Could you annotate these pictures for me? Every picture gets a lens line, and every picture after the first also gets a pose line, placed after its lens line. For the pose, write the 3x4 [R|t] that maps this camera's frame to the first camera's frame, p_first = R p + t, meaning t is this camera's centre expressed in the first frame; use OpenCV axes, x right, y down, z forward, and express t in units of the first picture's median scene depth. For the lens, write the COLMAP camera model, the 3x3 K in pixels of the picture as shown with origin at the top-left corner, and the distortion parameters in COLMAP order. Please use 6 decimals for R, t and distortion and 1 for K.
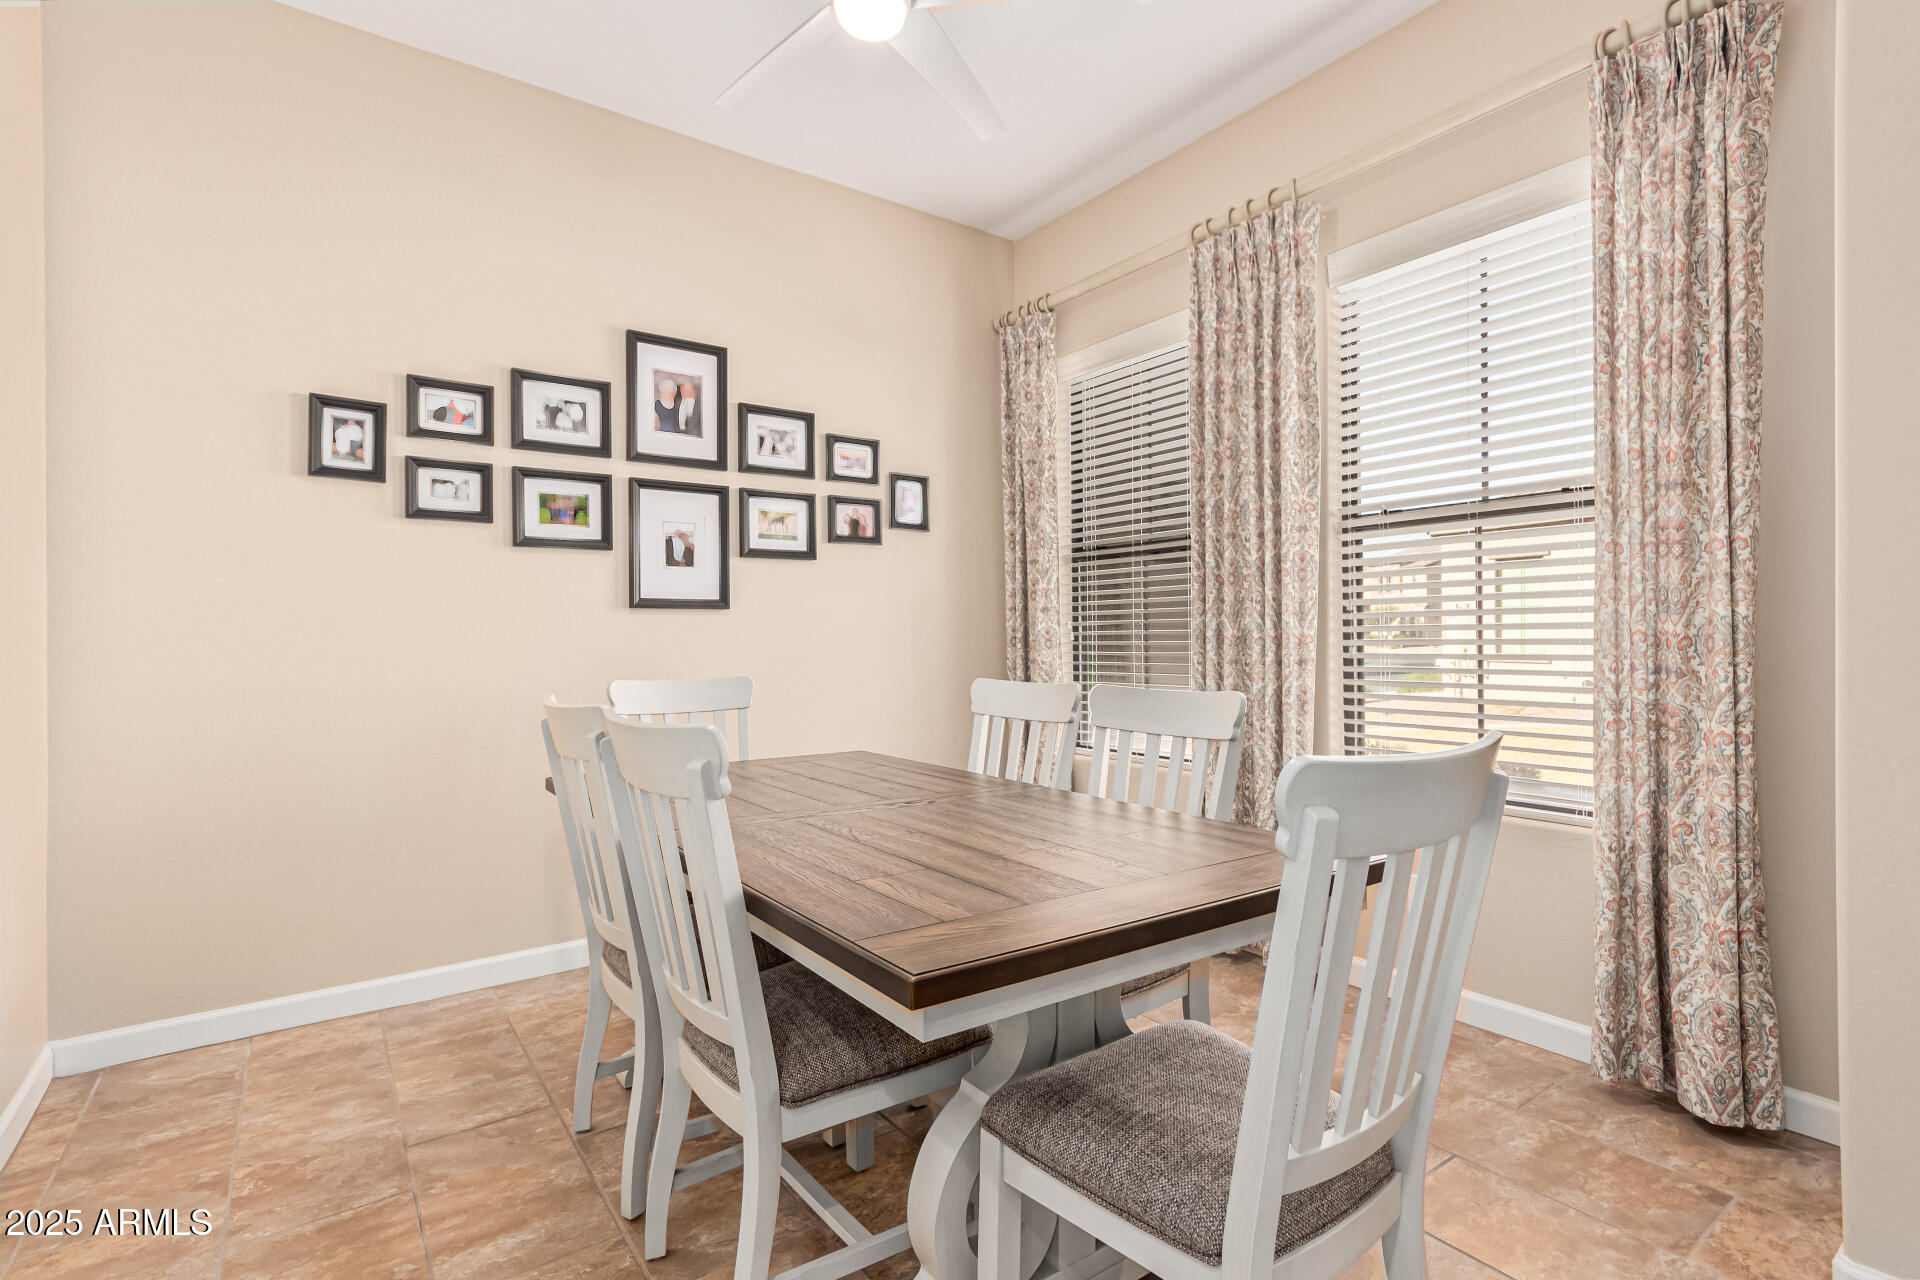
lens RADIAL K [[900.5, 0, 962.4], [0, 900.5, 633.5], [0, 0, 1]] dist [0.001830, 0.001561]
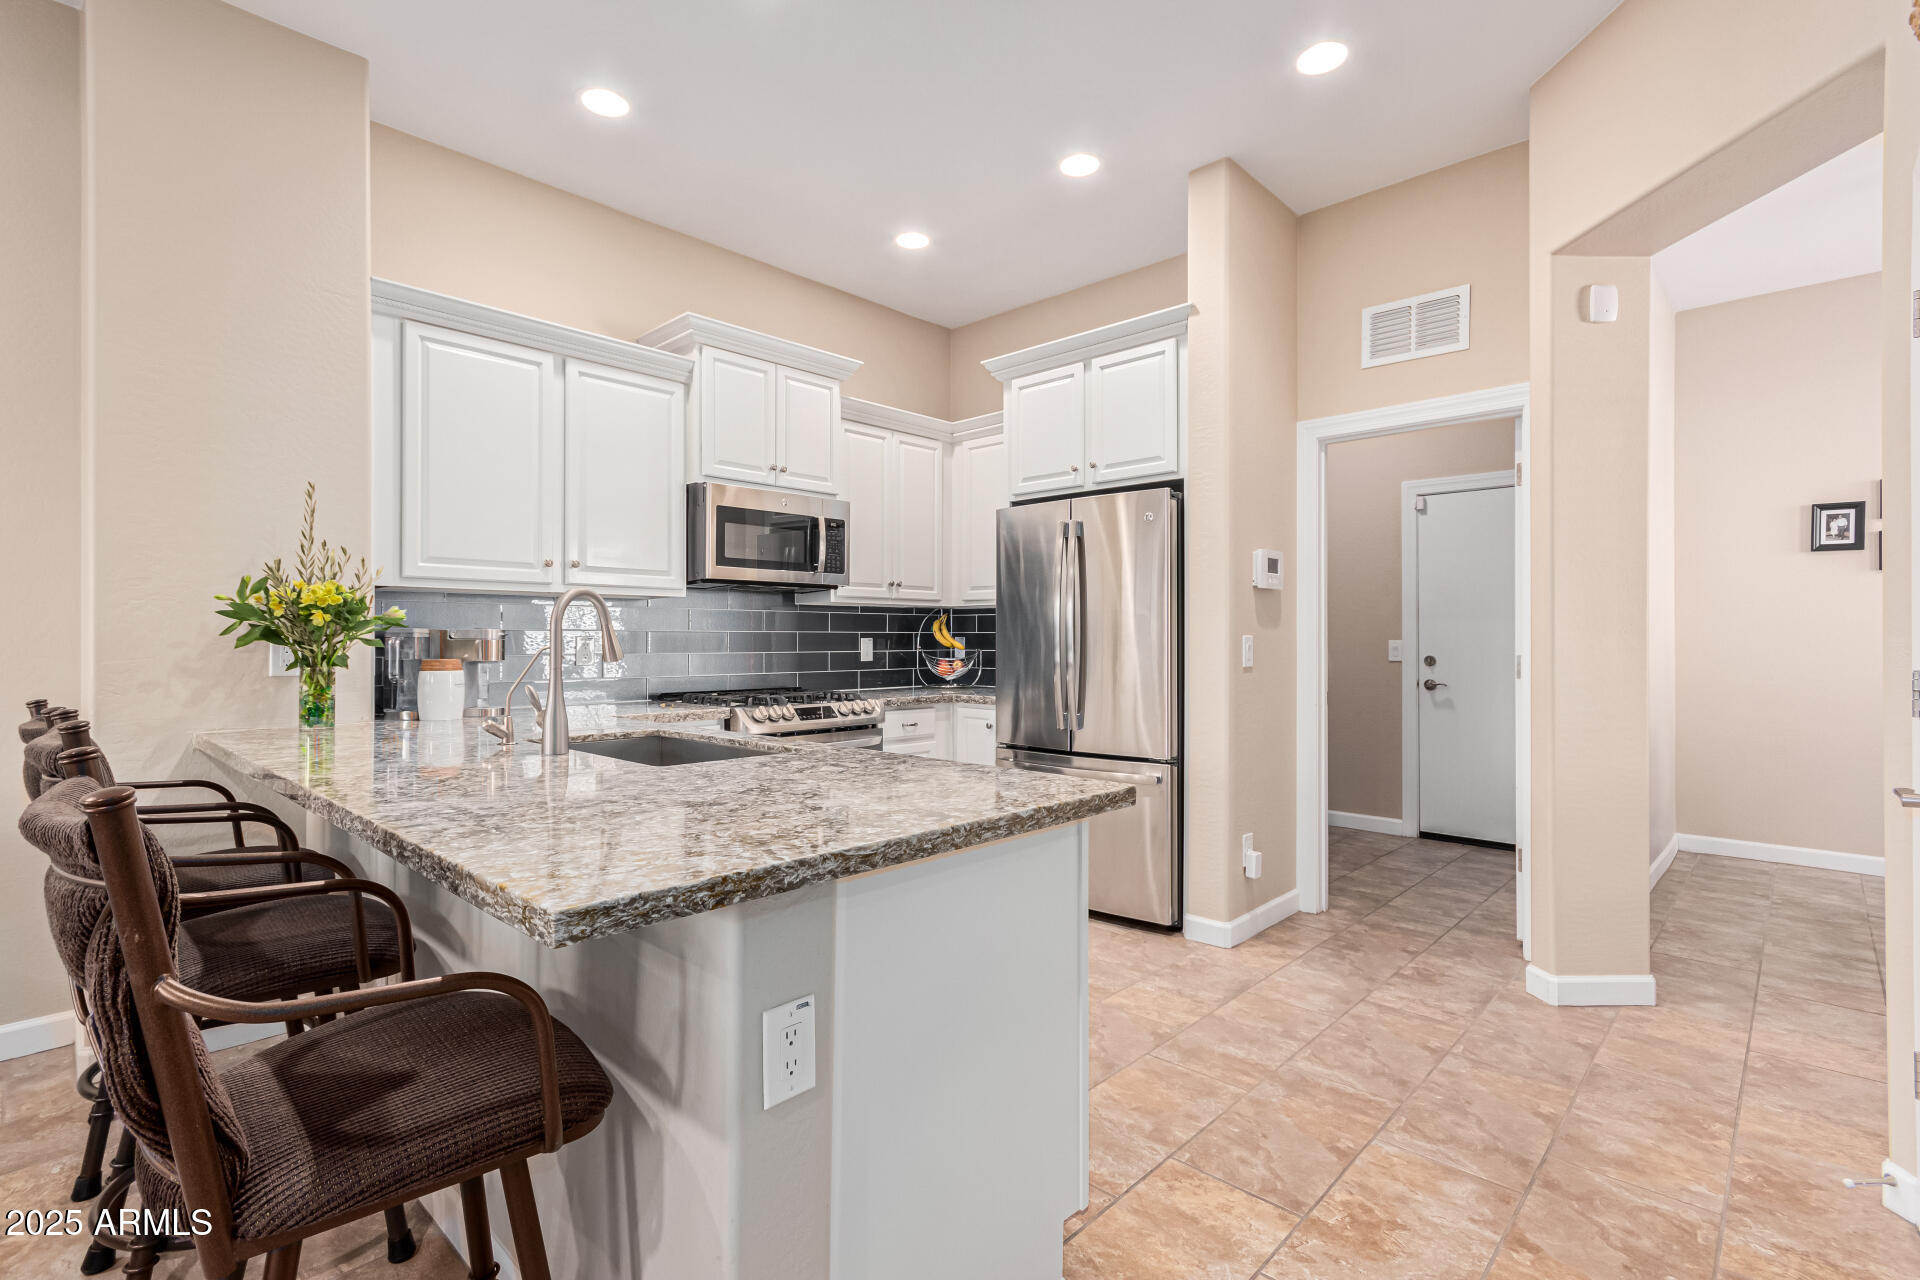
lens RADIAL K [[900.5, 0, 963.6], [0, 900.5, 641.4], [0, 0, 1]] dist [0.001830, 0.001561]
pose [[0.197842, 0.003921, -0.980226, 0.547098], [0.004059, 0.999980, 0.004820, -0.013129], [0.980226, -0.004932, 0.197822, -0.786636]]
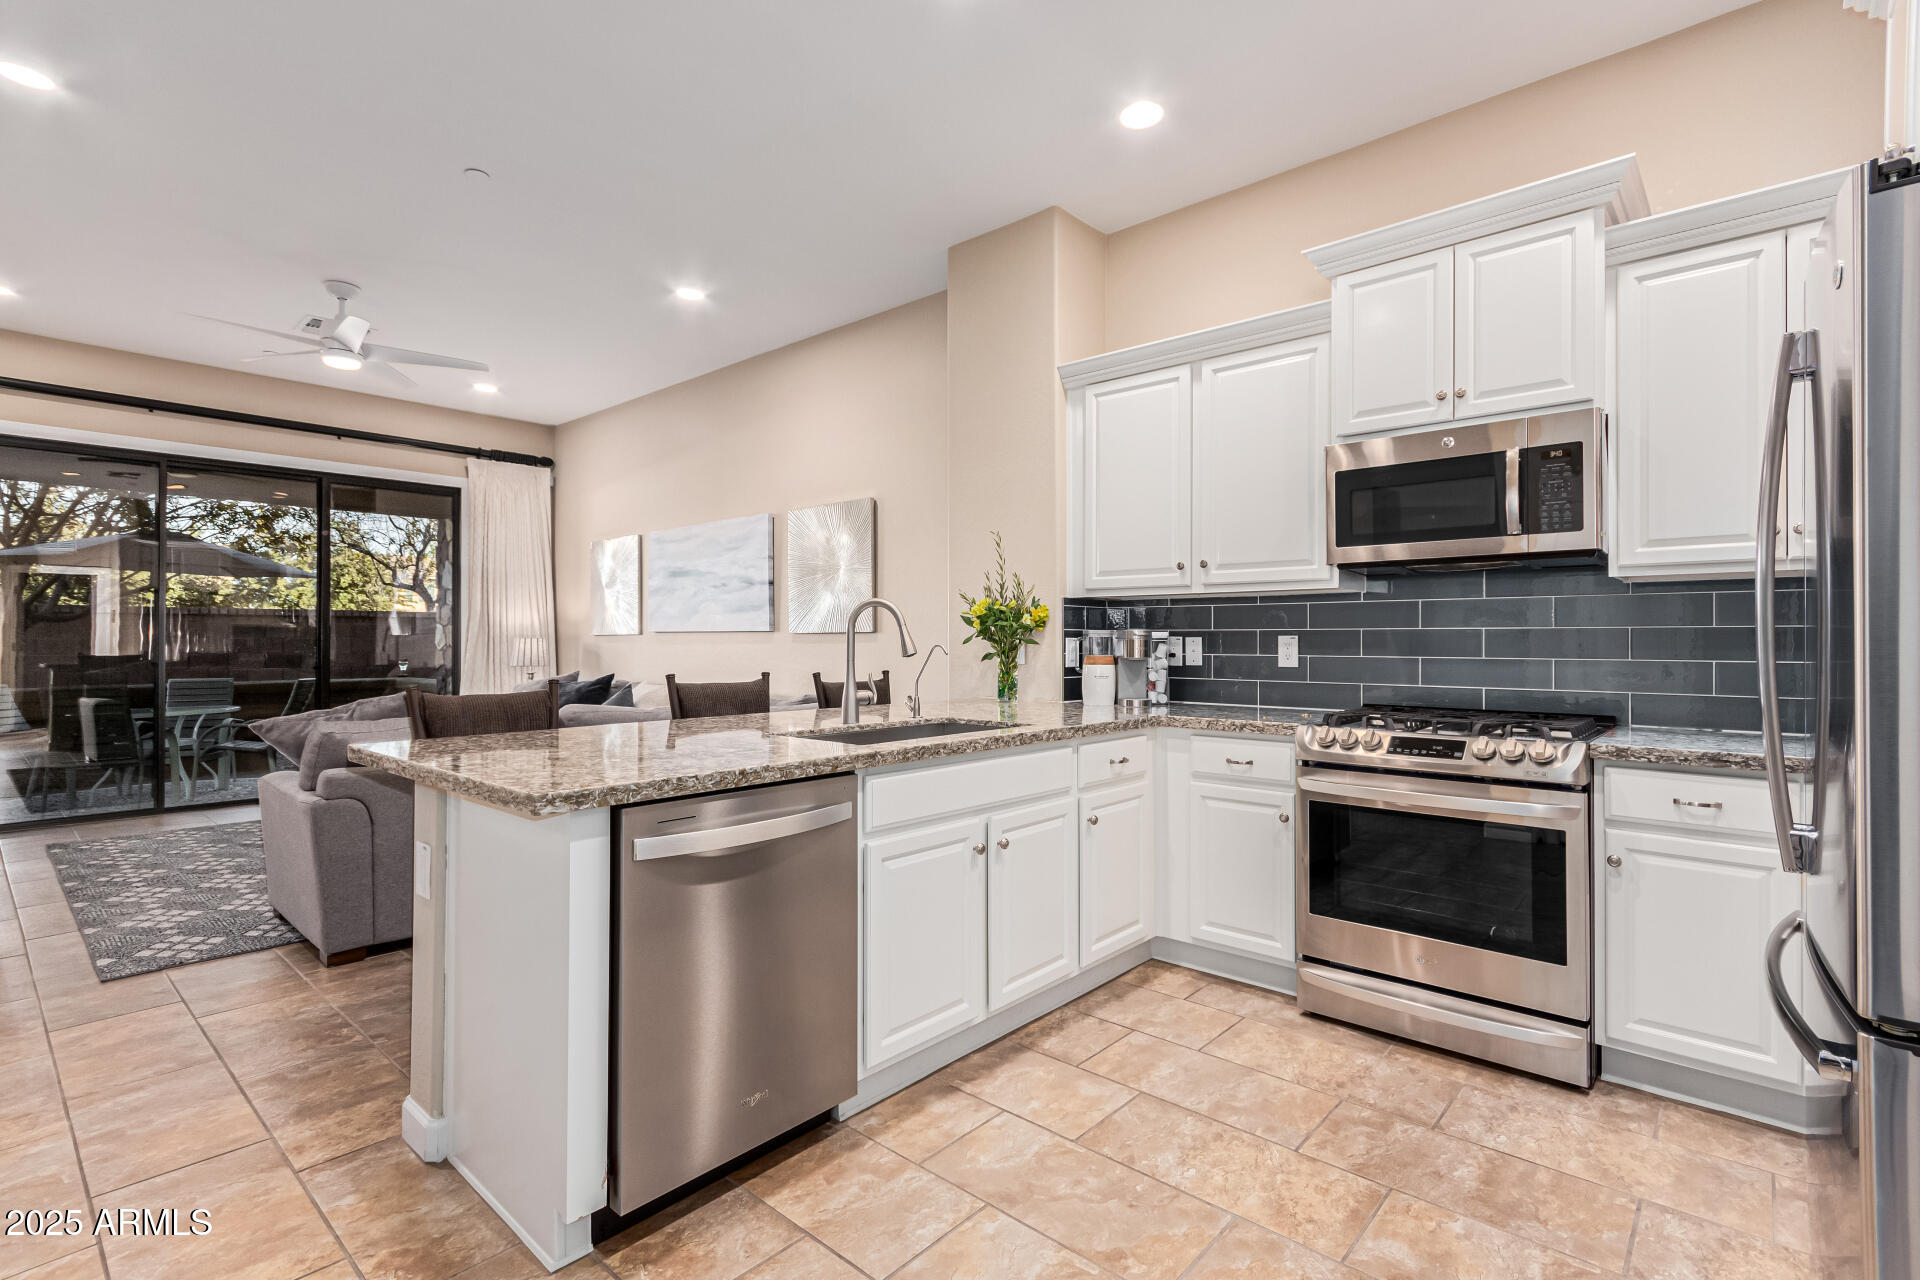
lens RADIAL K [[900.5, 0, 976.4], [0, 900.5, 630.5], [0, 0, 1]] dist [0.001830, 0.001561]
pose [[-0.974349, 0.002591, -0.225026, -2.420000], [0.004037, 0.999974, -0.005967, -0.027443], [0.225005, -0.006722, -0.974334, 2.734534]]
